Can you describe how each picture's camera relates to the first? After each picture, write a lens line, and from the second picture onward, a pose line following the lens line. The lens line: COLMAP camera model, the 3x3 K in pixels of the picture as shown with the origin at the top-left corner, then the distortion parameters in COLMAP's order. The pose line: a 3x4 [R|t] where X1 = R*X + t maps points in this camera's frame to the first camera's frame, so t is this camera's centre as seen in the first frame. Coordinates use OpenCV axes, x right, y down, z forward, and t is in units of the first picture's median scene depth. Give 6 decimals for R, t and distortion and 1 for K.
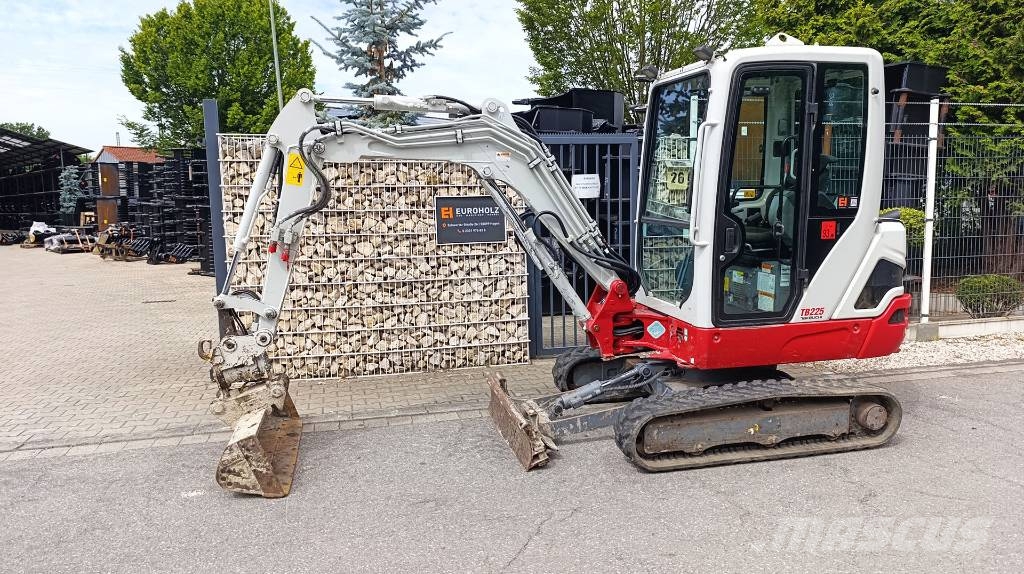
lens RADIAL K [[697.8, 0, 516.7], [0, 697.8, 282.8], [0, 0, 1]] dist [0.045368, -0.063935]
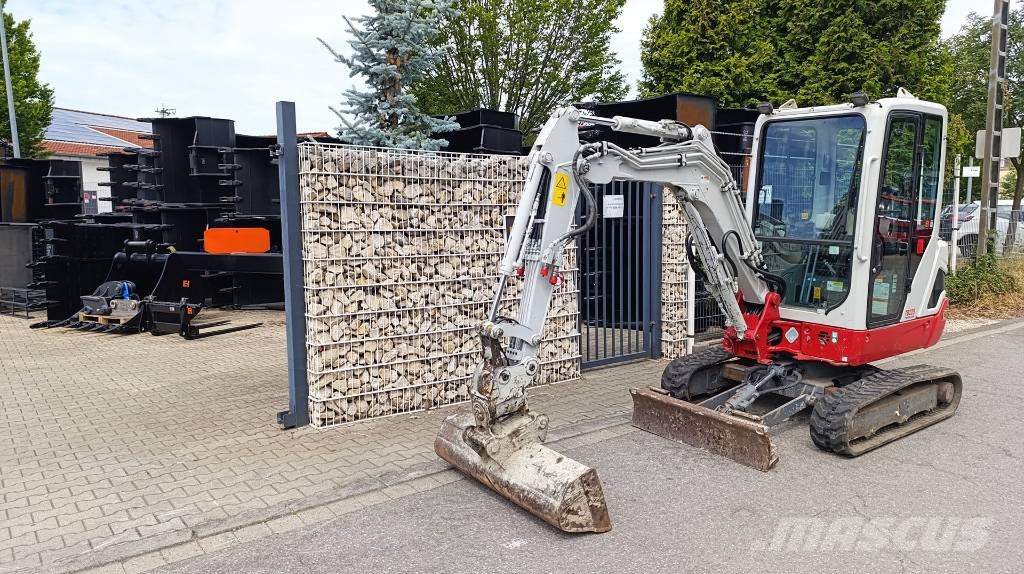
lens RADIAL K [[697.8, 0, 513.1], [0, 697.8, 280.9], [0, 0, 1]] dist [0.045368, -0.063935]
pose [[0.916614, -0.029425, 0.398689, -0.508932], [0.038969, 0.999115, -0.015853, -0.015629], [-0.397870, 0.030068, 0.916949, 0.099657]]
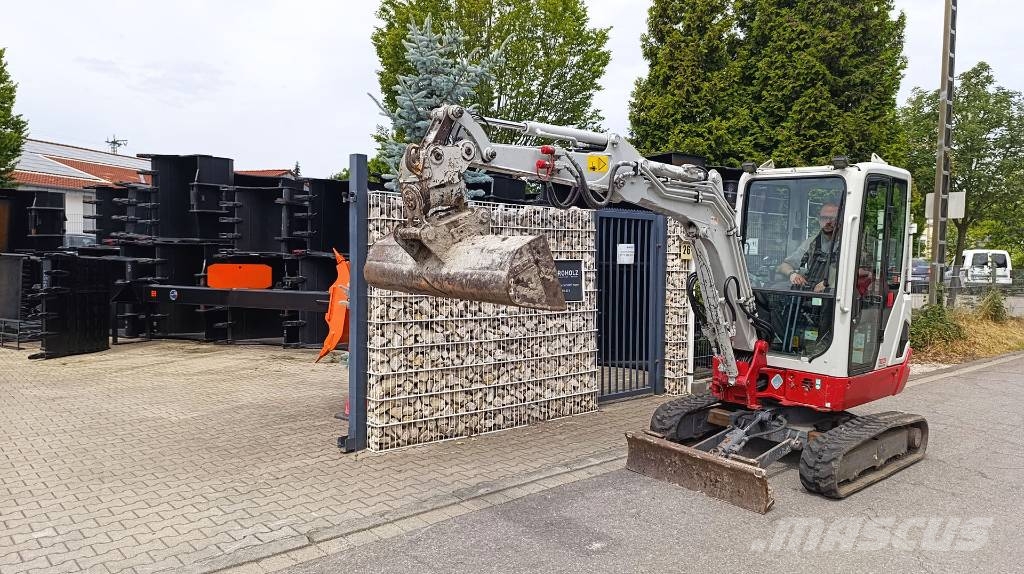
lens RADIAL K [[697.8, 0, 515.9], [0, 697.8, 281.3], [0, 0, 1]] dist [0.045368, -0.063935]
pose [[0.884106, 0.014917, 0.467048, -0.663295], [0.021451, 0.997141, -0.072454, -0.012709], [-0.466794, 0.074075, 0.881258, 0.064846]]
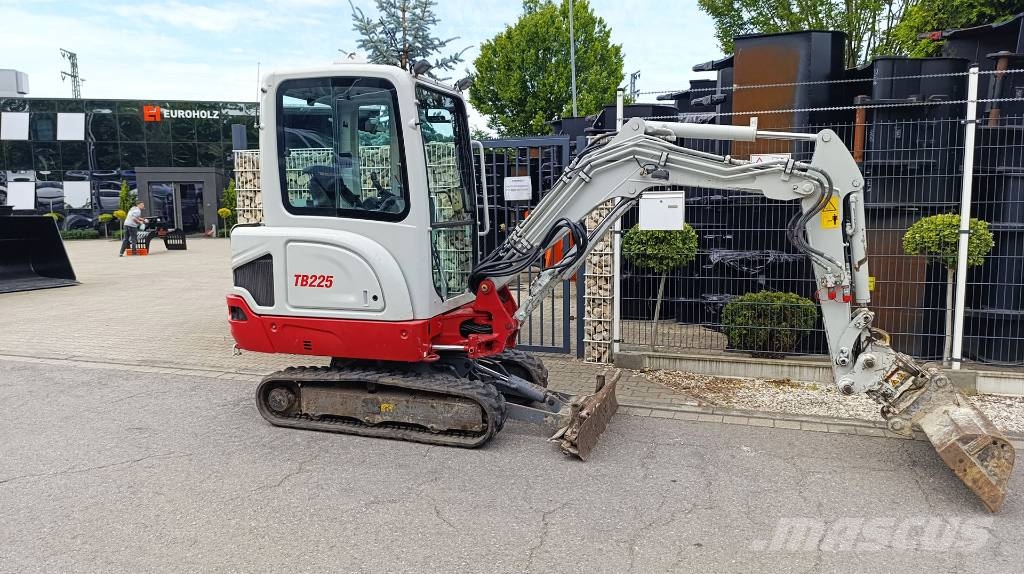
lens RADIAL K [[697.8, 0, 511.3], [0, 697.8, 287.3], [0, 0, 1]] dist [0.045368, -0.063935]
pose [[0.842135, 0.072045, -0.534433, 0.705238], [-0.066044, 0.997354, 0.030379, -0.026701], [0.535208, 0.009713, 0.844665, 0.147156]]
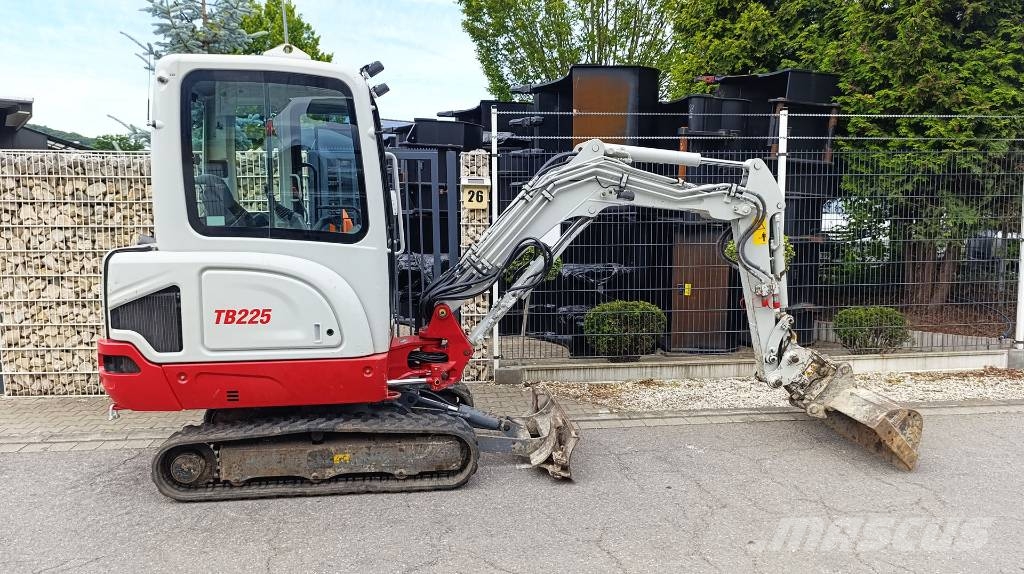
lens RADIAL K [[697.8, 0, 512.1], [0, 697.8, 284.4], [0, 0, 1]] dist [0.045368, -0.063935]
pose [[0.992813, 0.023020, -0.117442, 0.426082], [-0.024477, 0.999640, -0.010981, -0.023962], [0.117147, 0.013777, 0.993019, 0.082242]]
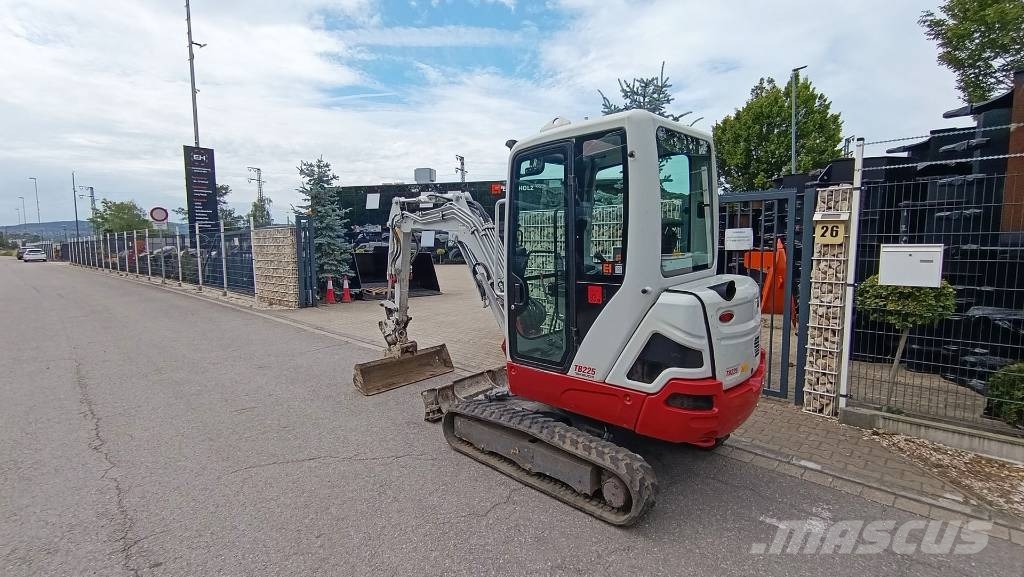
lens RADIAL K [[462.1, 0, 513.8], [0, 462.1, 288.9], [0, 0, 1]] dist [-0.004365, 0.002618]
pose [[0.528525, 0.094776, -0.843611, 0.584153], [-0.097880, 0.993924, 0.050341, -0.067645], [0.843256, 0.055967, 0.534590, 0.340428]]
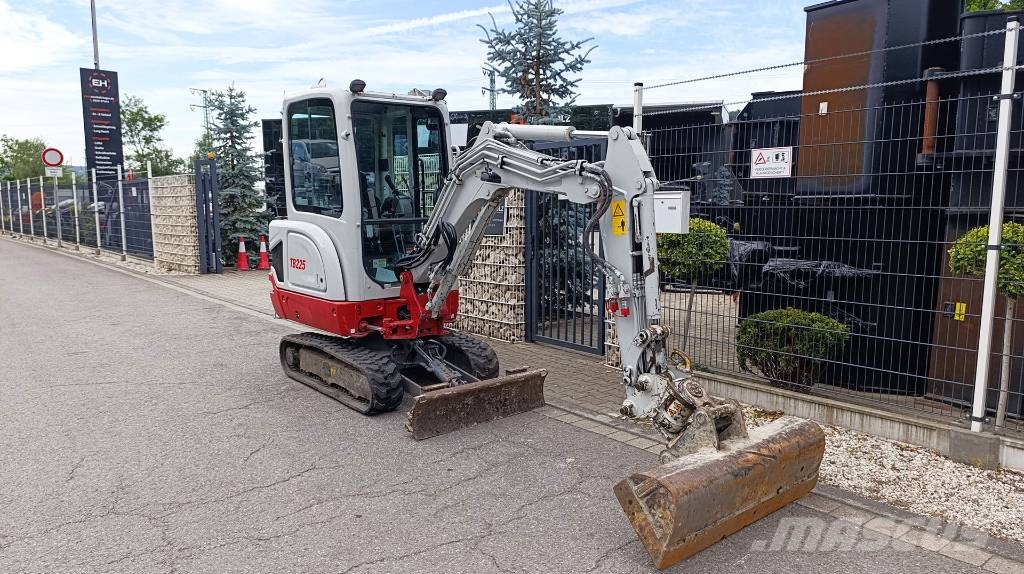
lens RADIAL K [[697.8, 0, 513.8], [0, 697.8, 302.3], [0, 0, 1]] dist [0.045368, -0.063935]
pose [[0.436005, 0.143026, -0.888506, 1.102178], [-0.108504, 0.988443, 0.105868, -0.077854], [0.893379, 0.050247, 0.446484, 0.515390]]
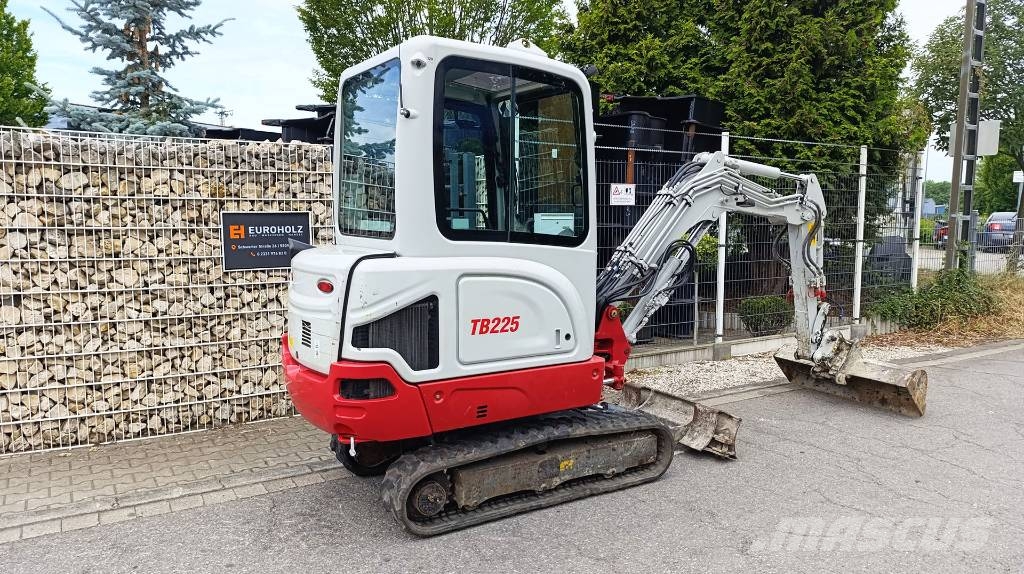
lens RADIAL K [[697.8, 0, 510.8], [0, 697.8, 286.9], [0, 0, 1]] dist [0.045368, -0.063935]
pose [[0.949664, -0.009781, 0.313117, -0.055010], [0.015155, 0.999777, -0.014732, -0.019636], [-0.312903, 0.018736, 0.949600, 0.119041]]
